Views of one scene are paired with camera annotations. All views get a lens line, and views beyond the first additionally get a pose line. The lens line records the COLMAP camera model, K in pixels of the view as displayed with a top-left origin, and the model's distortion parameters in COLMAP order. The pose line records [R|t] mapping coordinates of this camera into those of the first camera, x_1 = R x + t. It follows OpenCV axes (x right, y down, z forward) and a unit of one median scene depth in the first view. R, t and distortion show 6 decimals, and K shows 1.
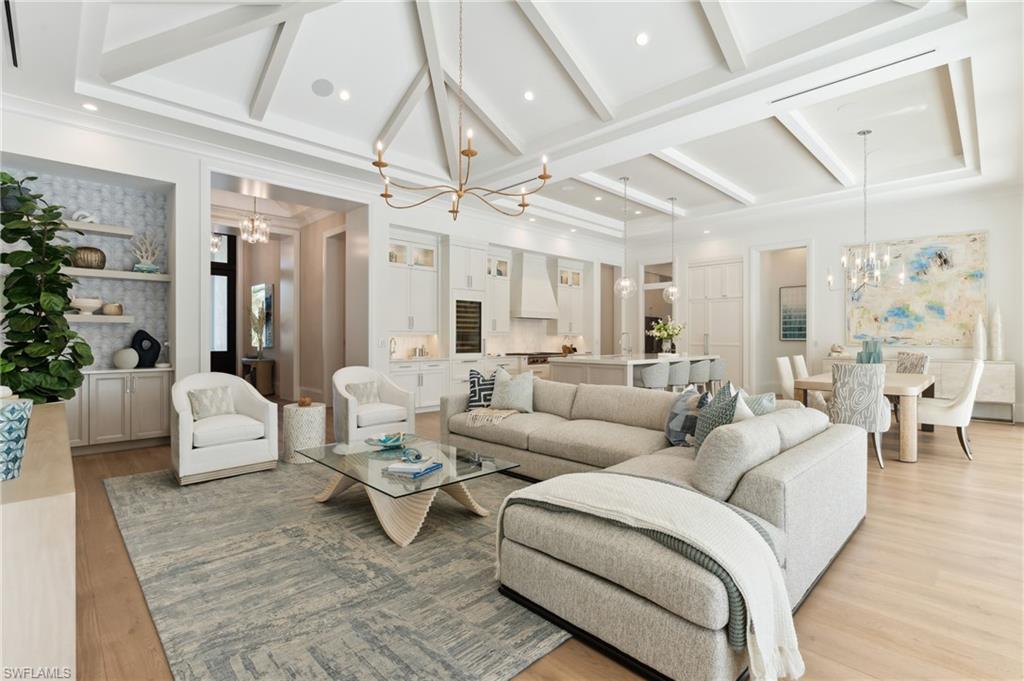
lens RADIAL K [[476.0, 0, 512.0], [0, 476.0, 340.5], [0, 0, 1]] dist [-0.001352, -0.000017]
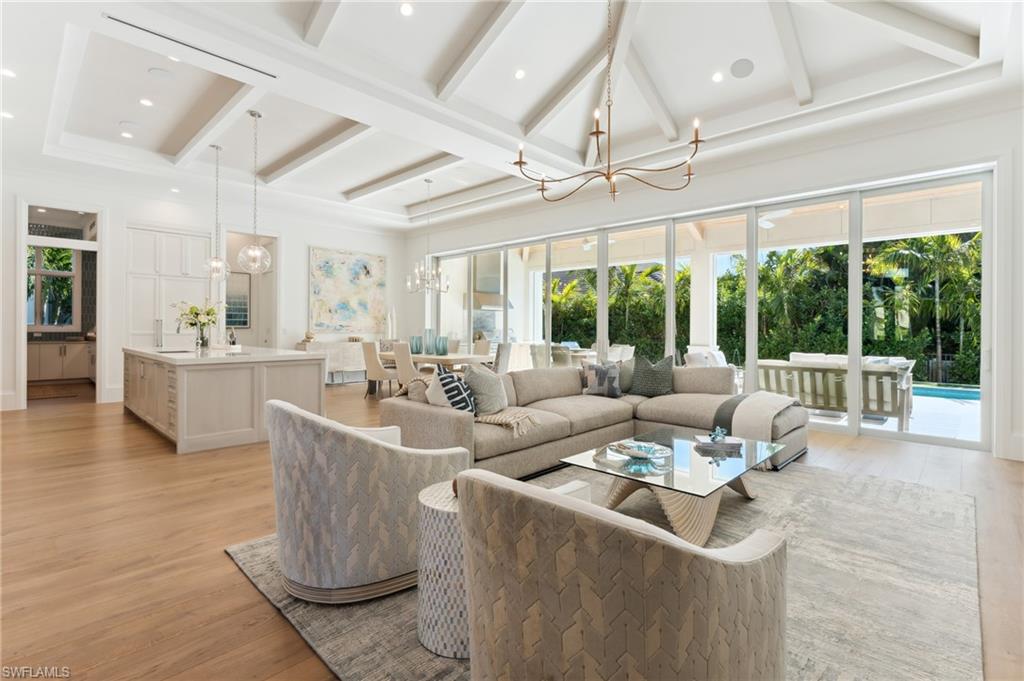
lens RADIAL K [[475.3, 0, 518.3], [0, 475.3, 328.9], [0, 0, 1]] dist [-0.000008, 0.000081]
pose [[-0.036794, -0.004721, 0.999312, -0.430359], [-0.001899, 0.999987, 0.004654, -0.003831], [-0.999321, -0.001726, -0.036802, 0.494450]]
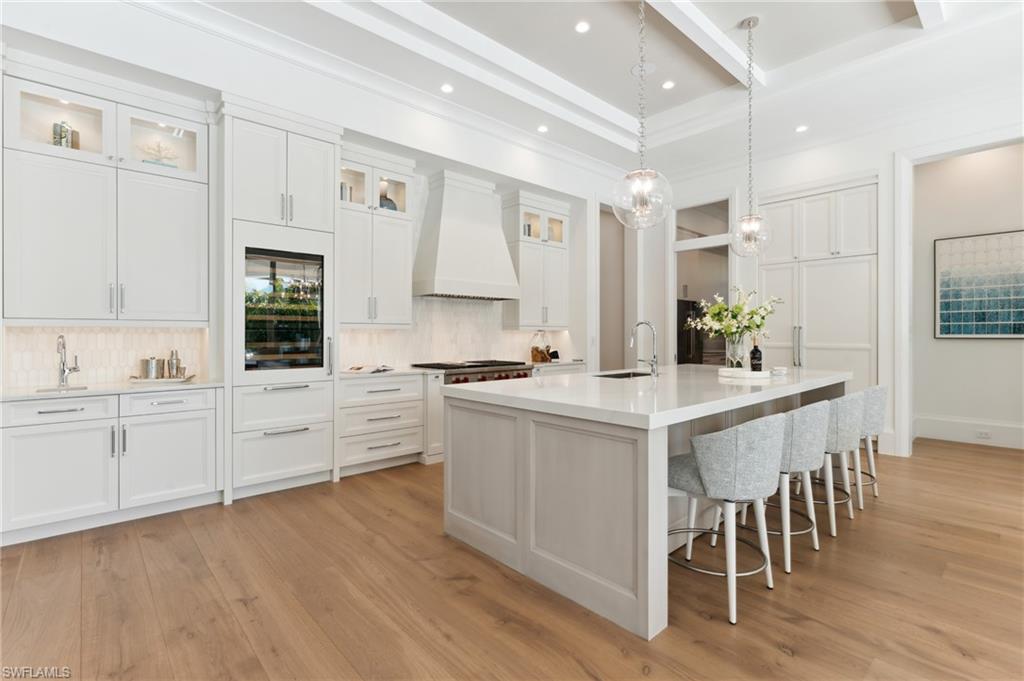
lens RADIAL K [[476.0, 0, 512.0], [0, 476.0, 340.5], [0, 0, 1]] dist [-0.001352, -0.000017]
pose [[0.999336, -0.001598, -0.036394, 0.121160], [0.001930, 0.999957, 0.009075, -0.003693], [0.036378, -0.009139, 0.999296, 0.505820]]
